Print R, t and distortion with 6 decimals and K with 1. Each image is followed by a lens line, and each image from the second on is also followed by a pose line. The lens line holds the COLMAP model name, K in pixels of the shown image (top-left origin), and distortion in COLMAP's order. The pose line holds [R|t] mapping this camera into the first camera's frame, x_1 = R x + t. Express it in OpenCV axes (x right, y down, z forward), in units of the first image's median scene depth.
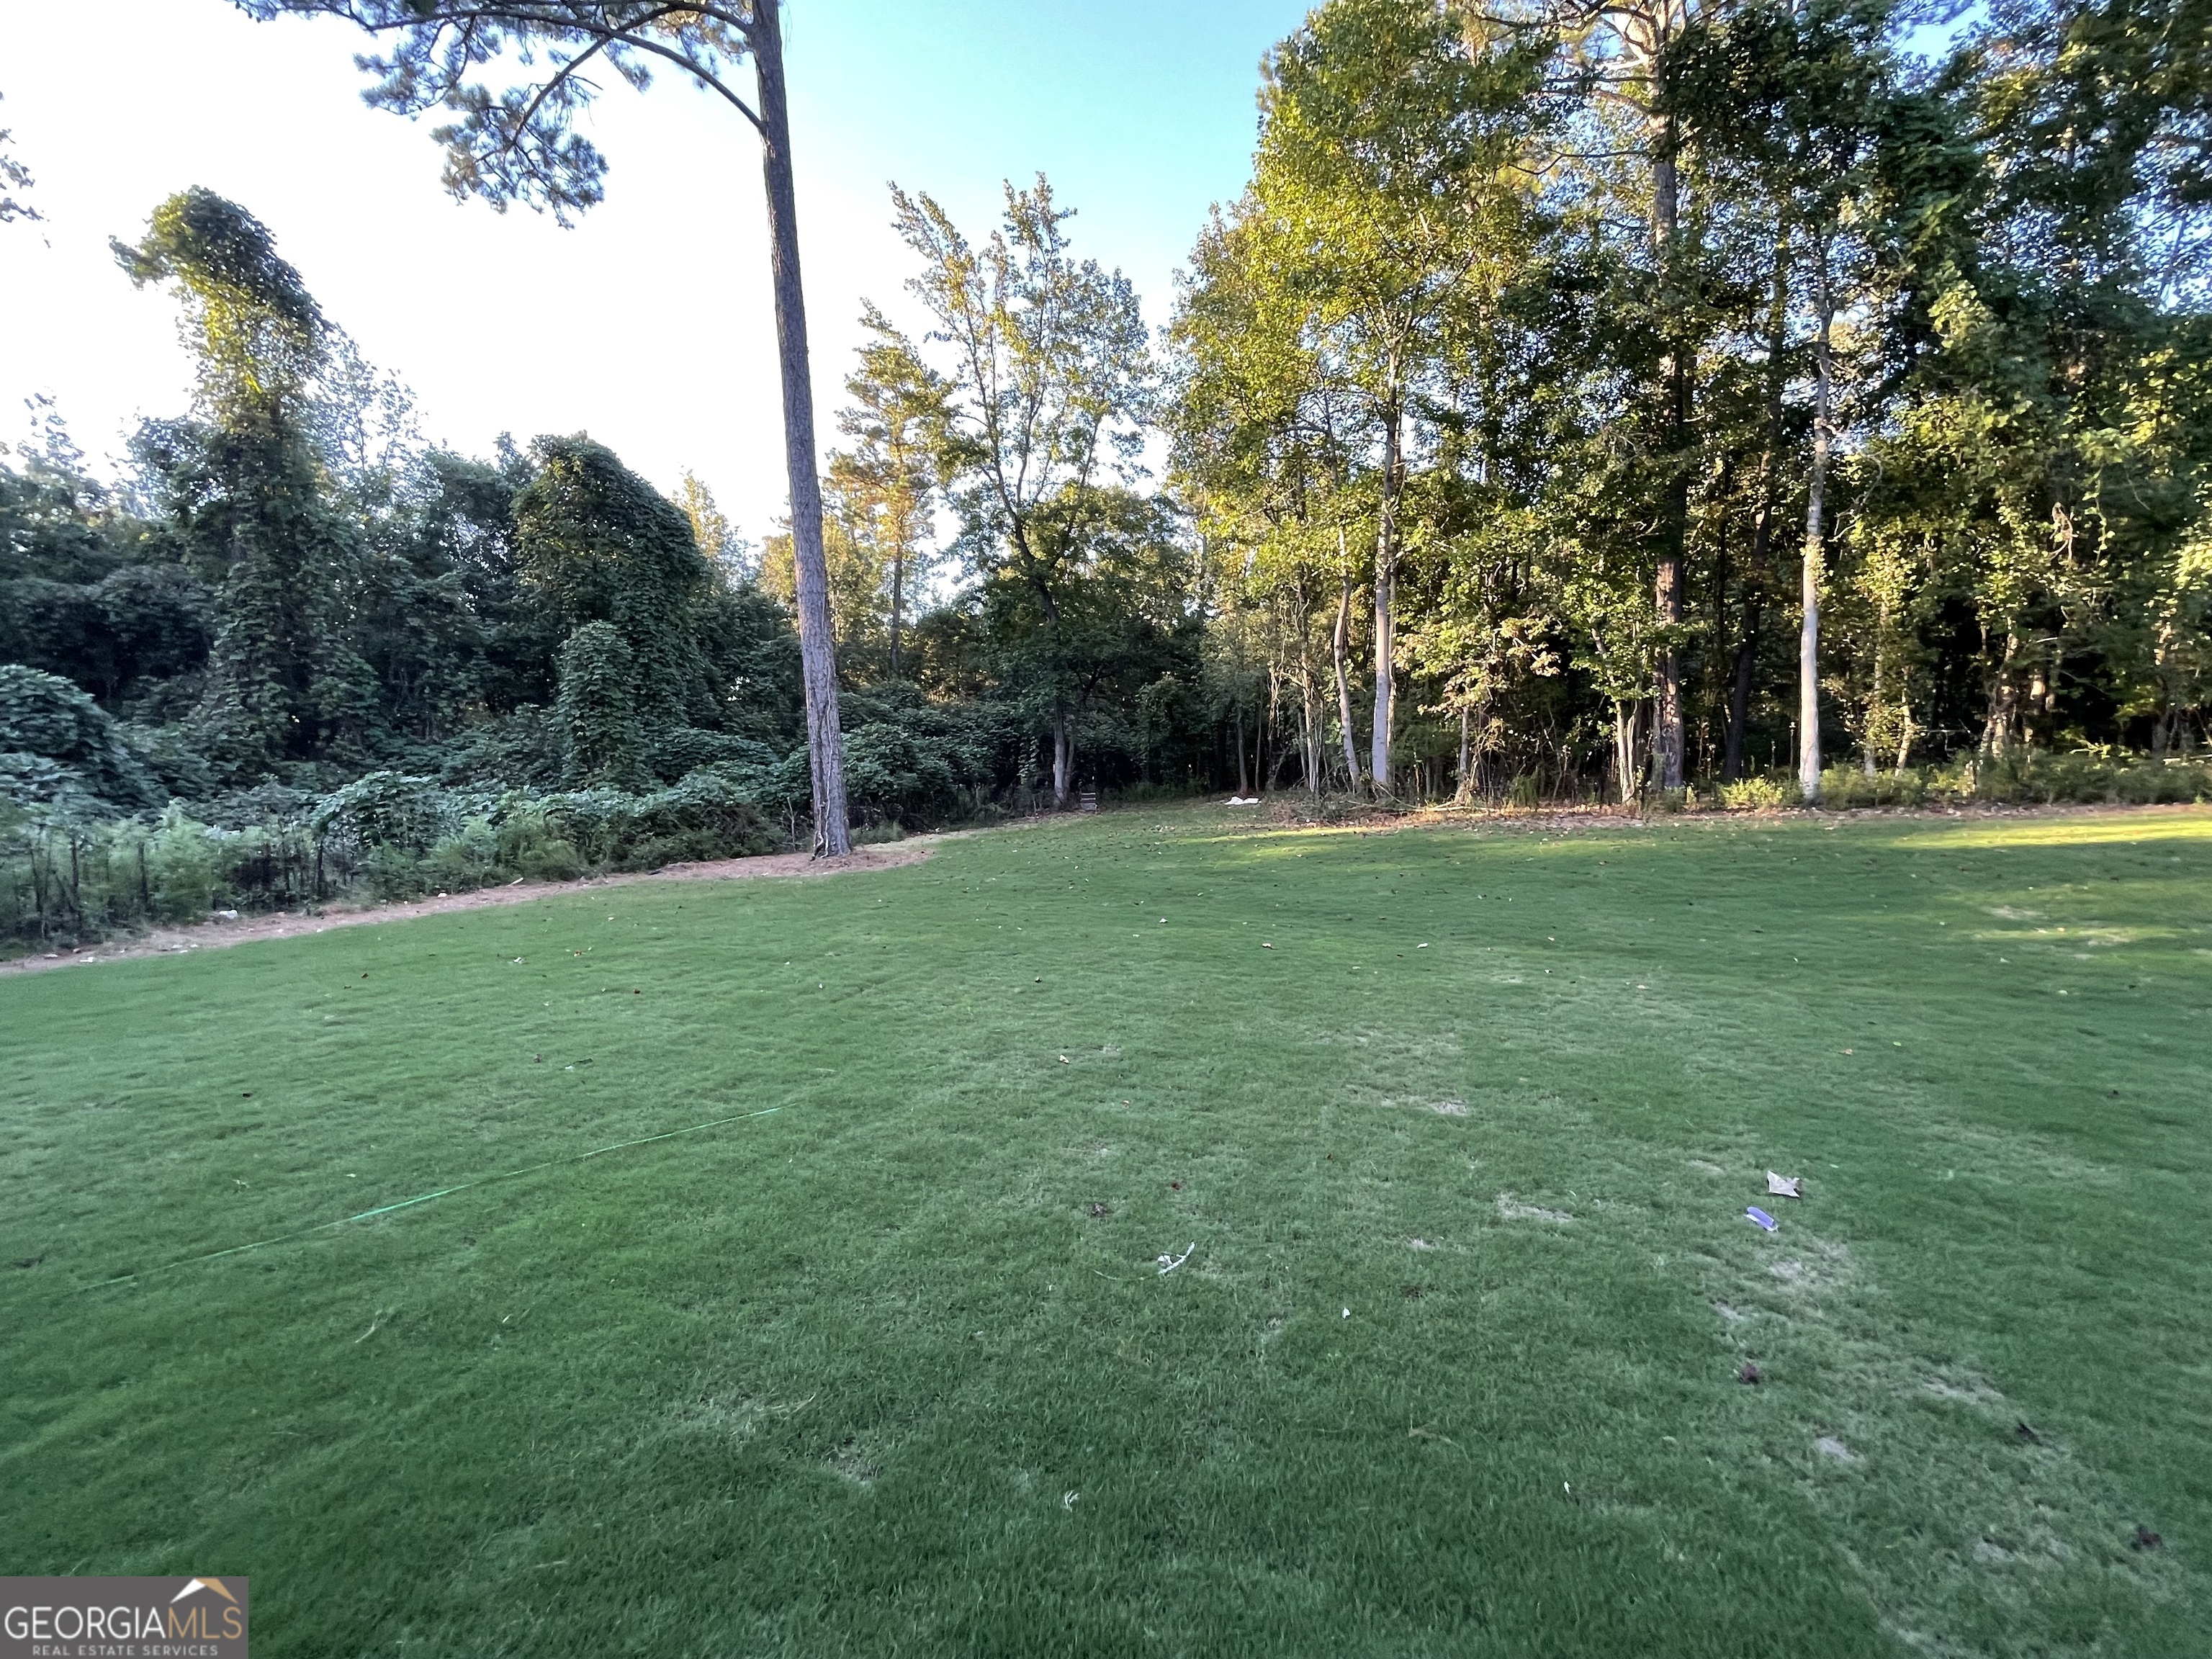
lens RADIAL K [[965.3, 0, 1113.0], [0, 965.3, 823.5], [0, 0, 1]] dist [-0.000609, 0.005473]
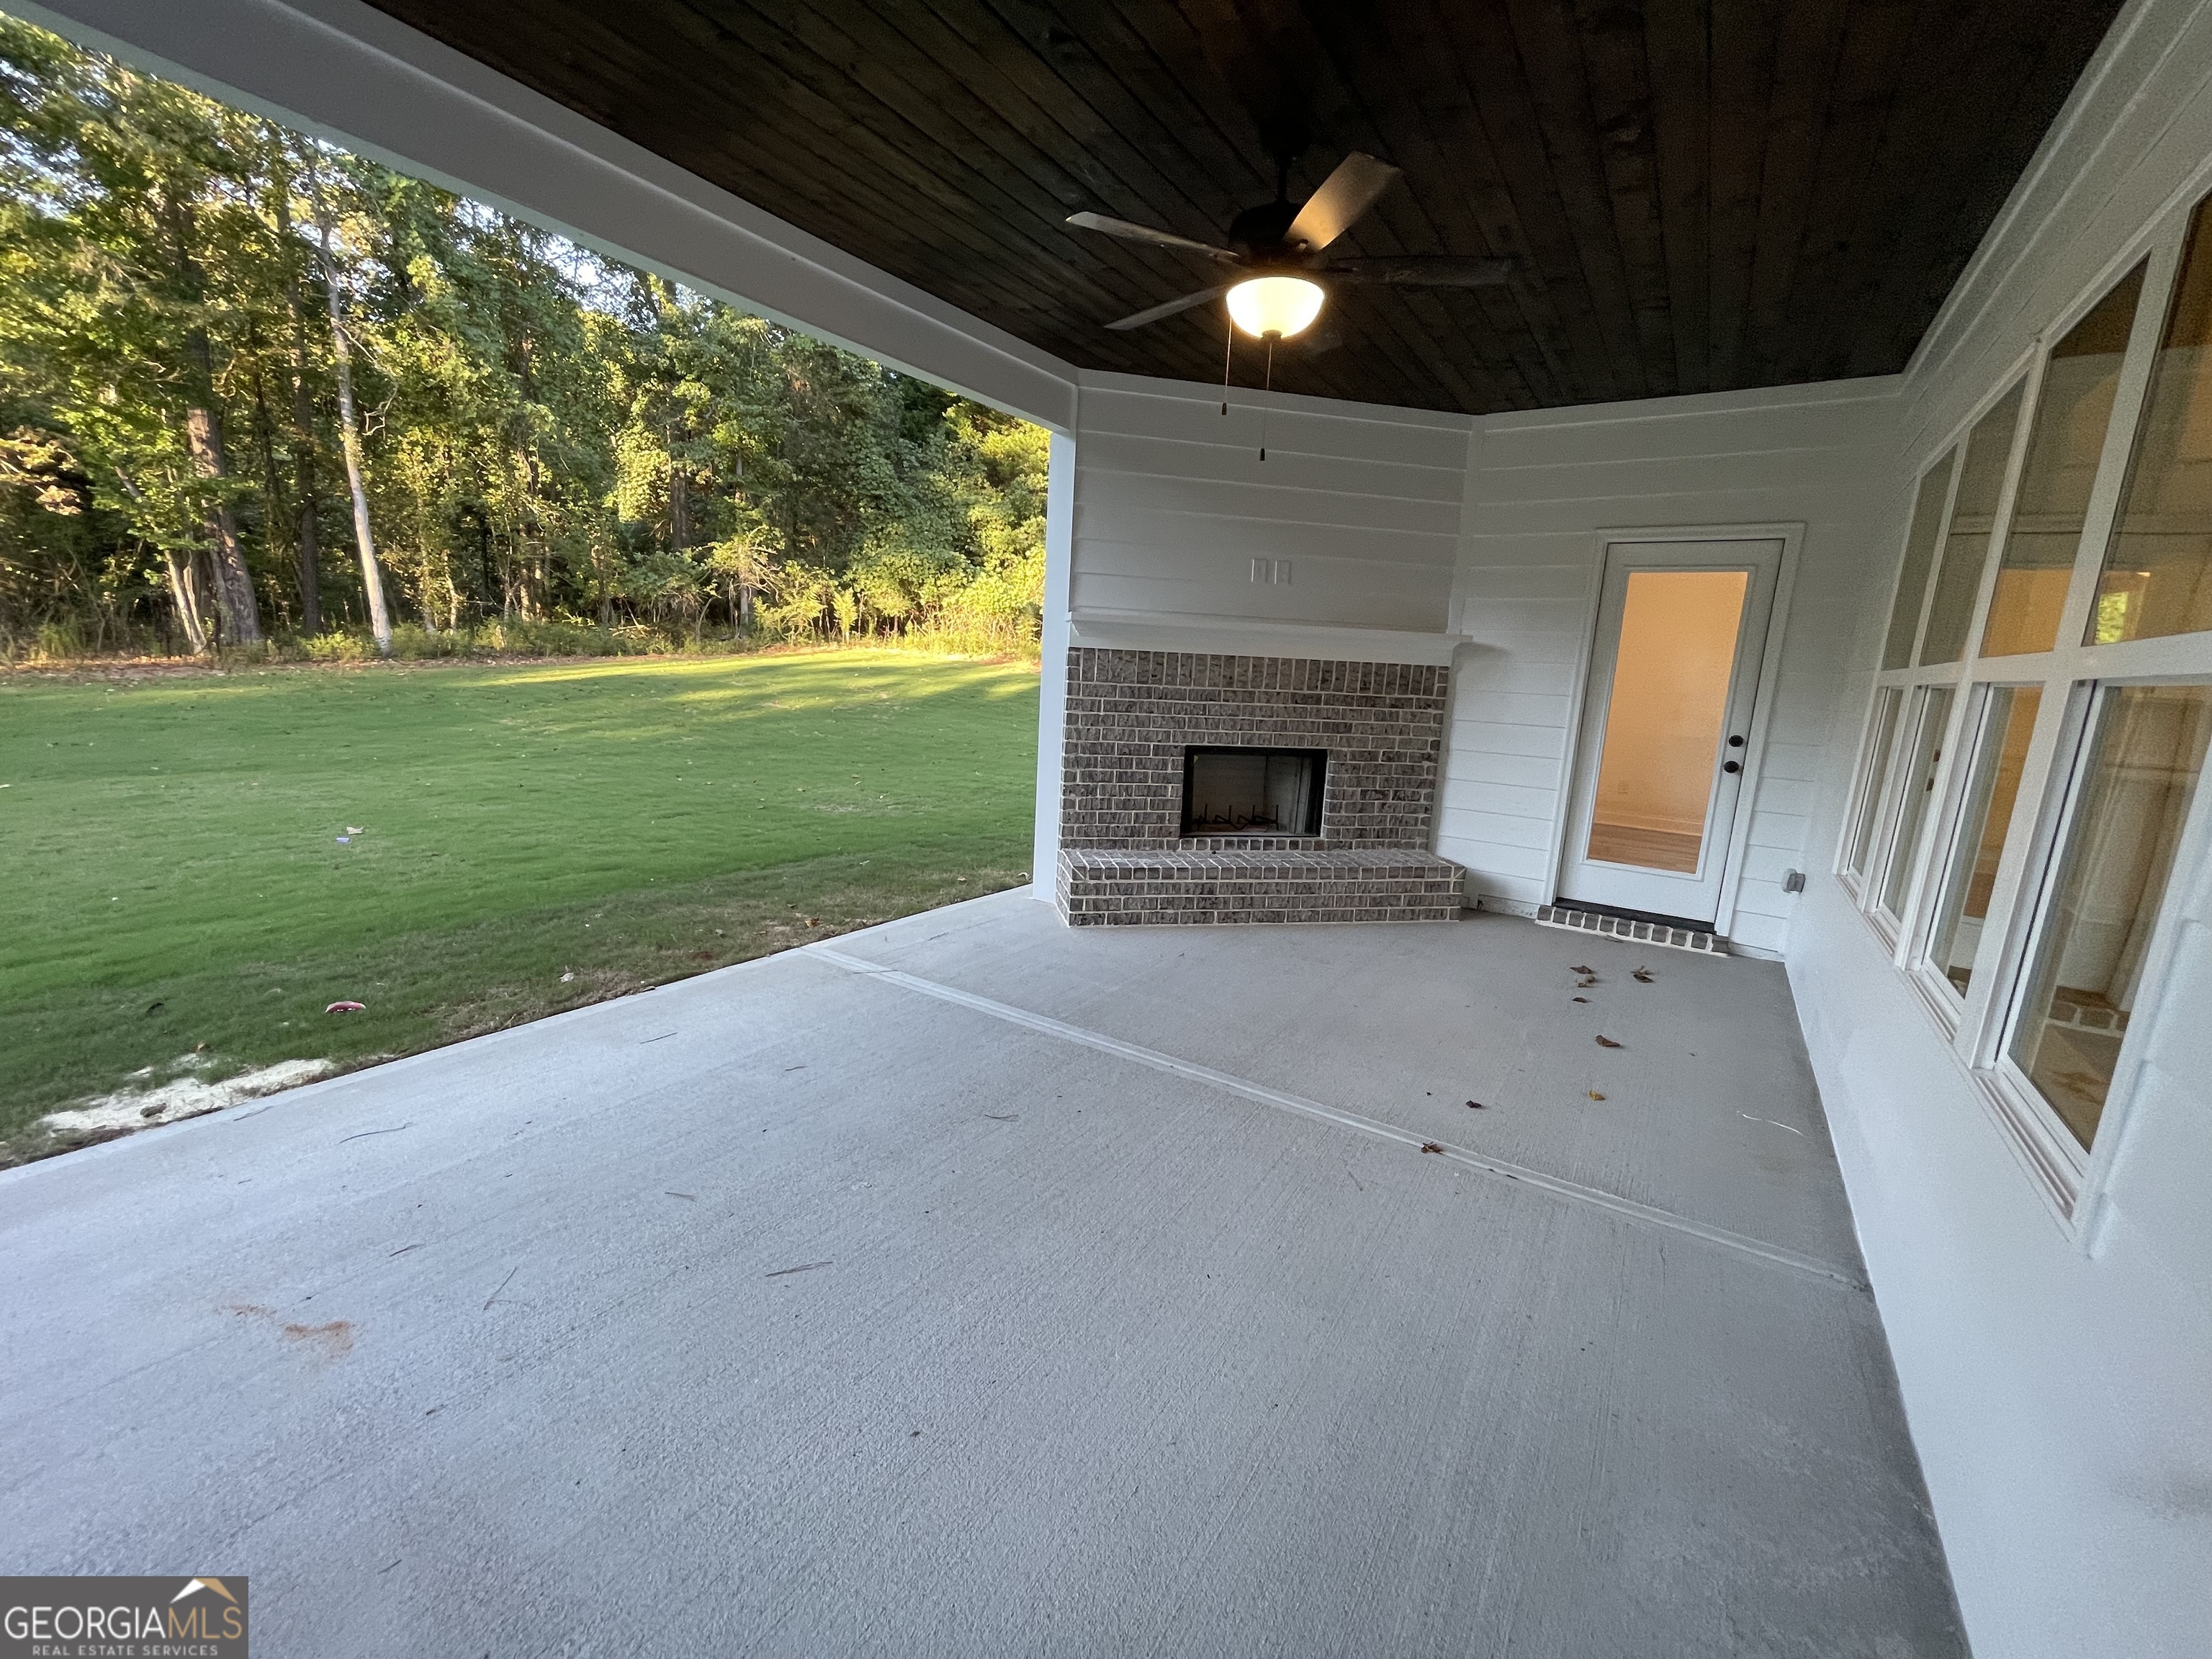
lens RADIAL K [[884.8, 0, 1103.8], [0, 884.8, 838.5], [0, 0, 1]] dist [0.001944, -0.000102]
pose [[0.286614, -0.189787, 0.939060, -0.087378], [0.019949, 0.981152, 0.192205, 0.006496], [-0.957838, -0.036355, 0.284998, -0.148499]]
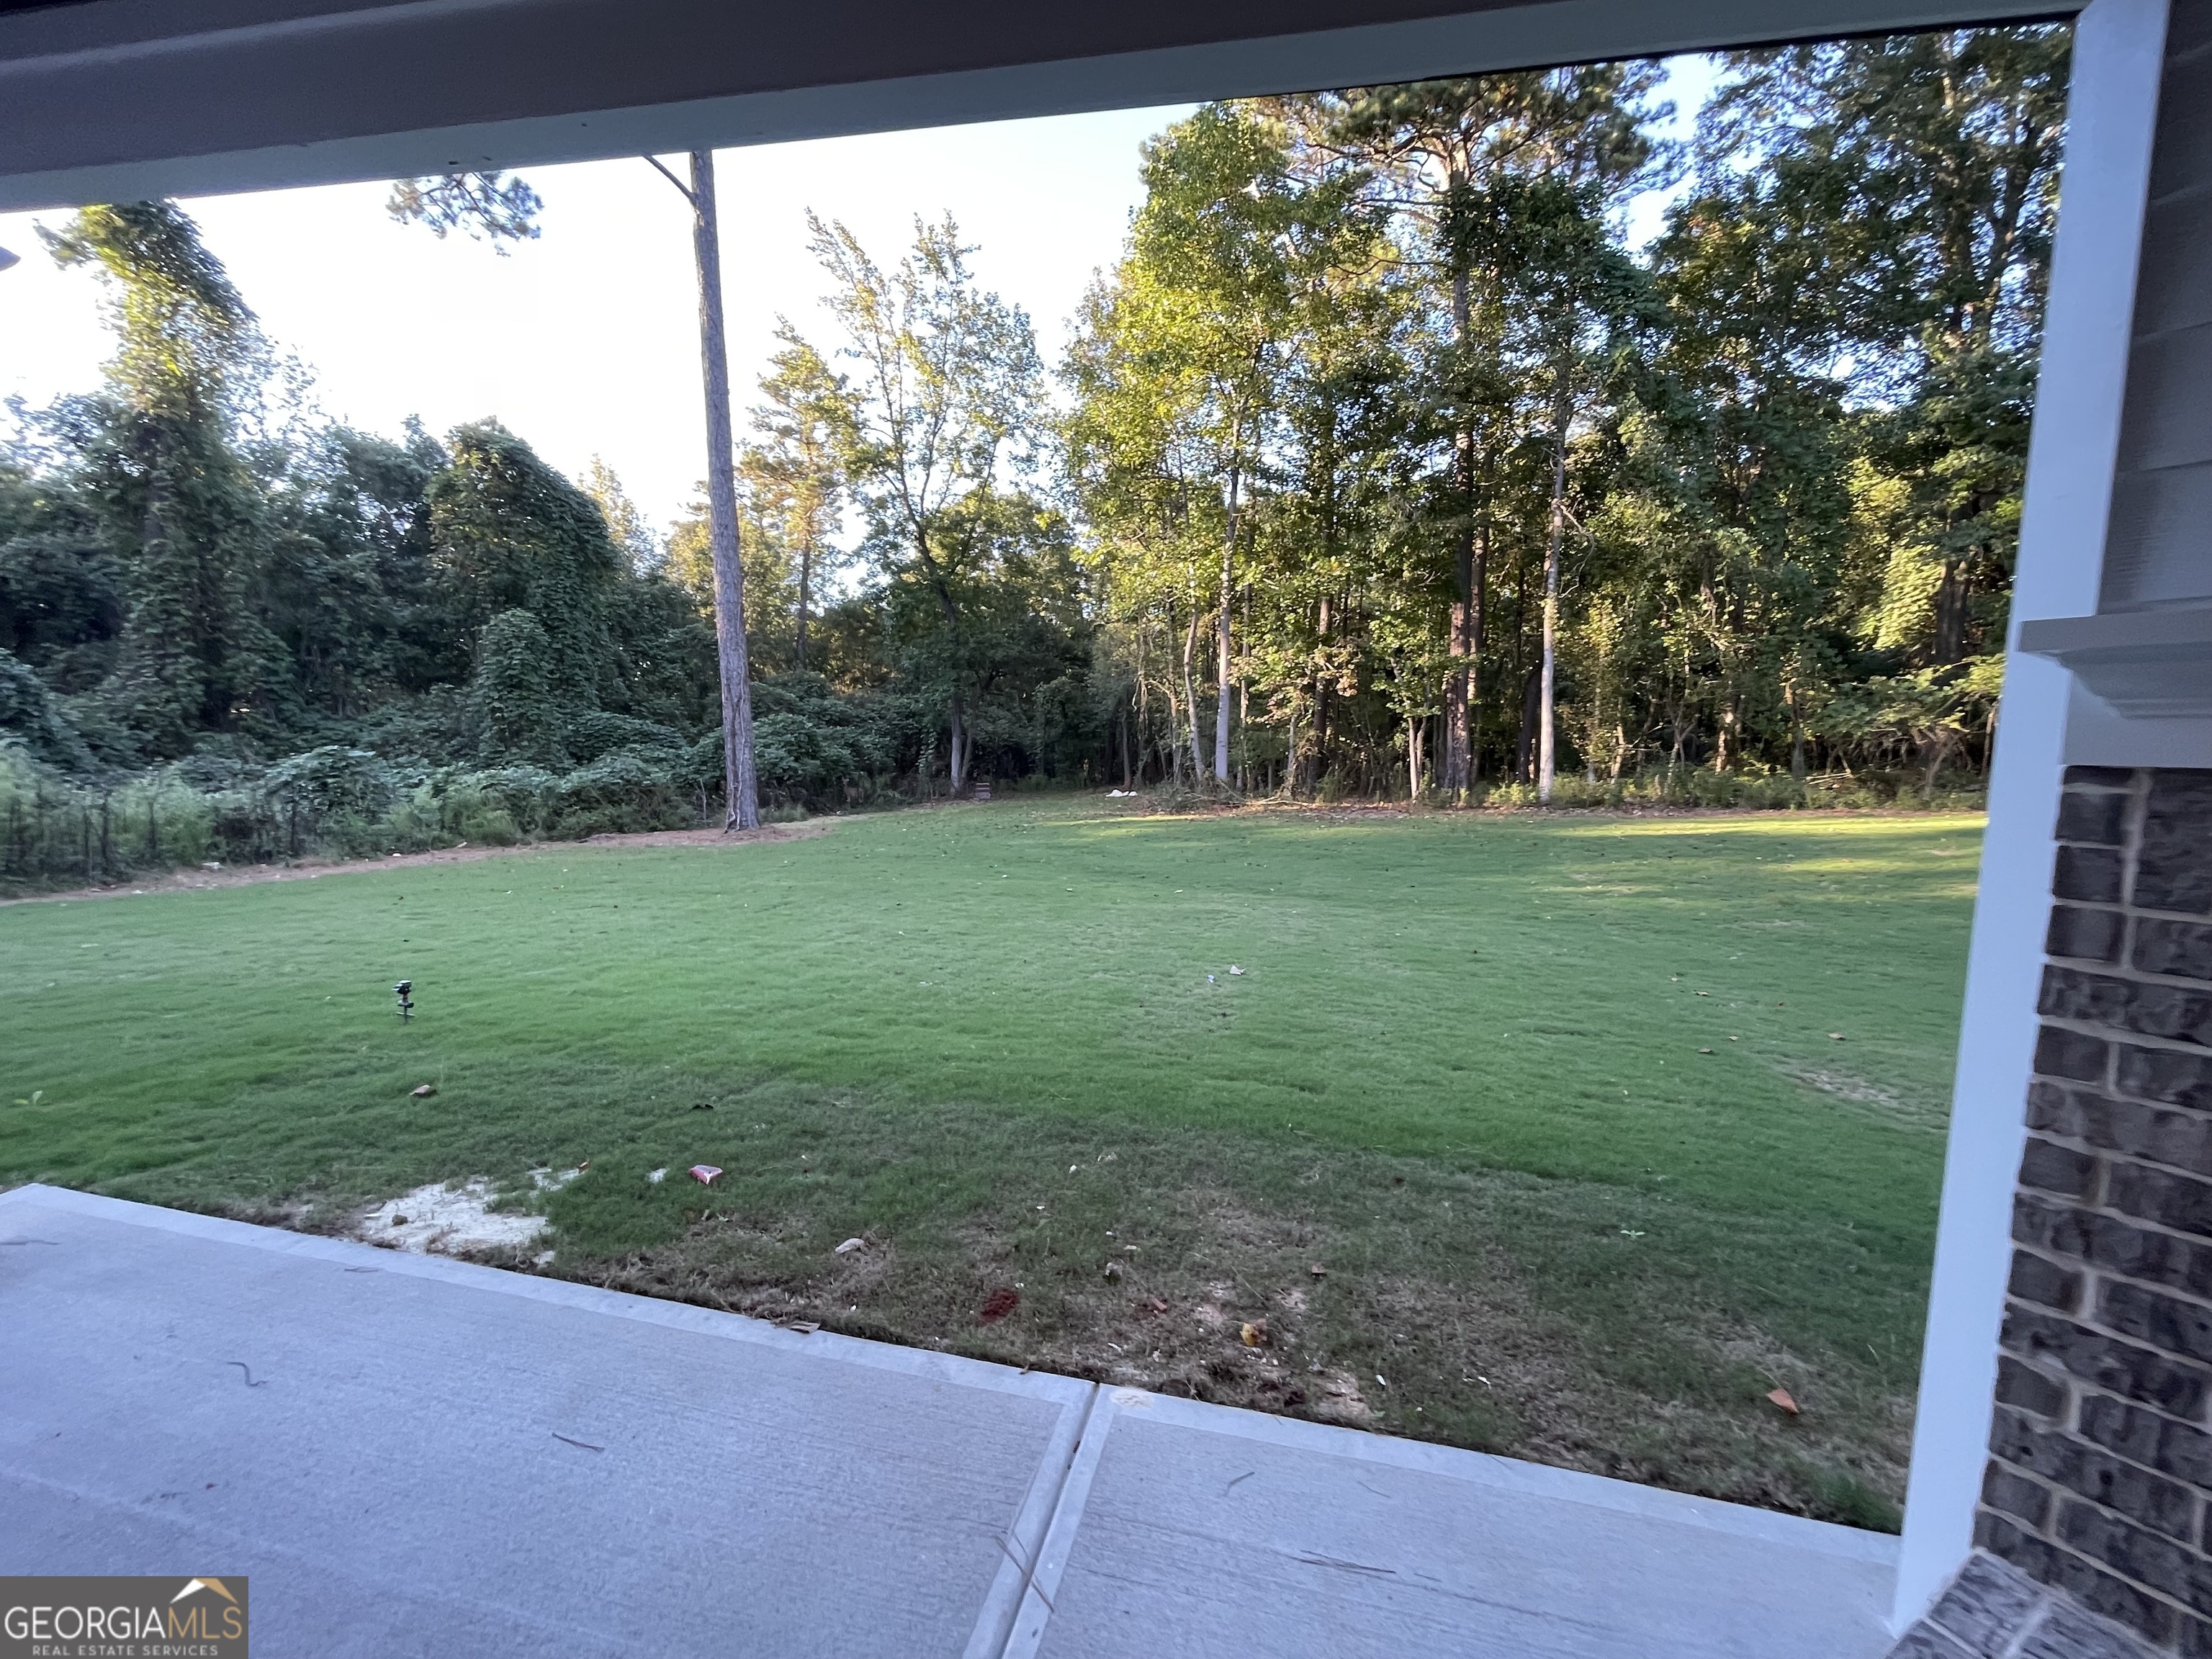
lens RADIAL K [[957.2, 0, 1108.0], [0, 957.2, 830.3], [0, 0, 1]] dist [0.001169, -0.000010]
pose [[0.995630, 0.021258, 0.090939, 0.029585], [-0.022559, 0.999657, 0.013298, 0.006416], [-0.090625, -0.015291, 0.995768, -0.133563]]
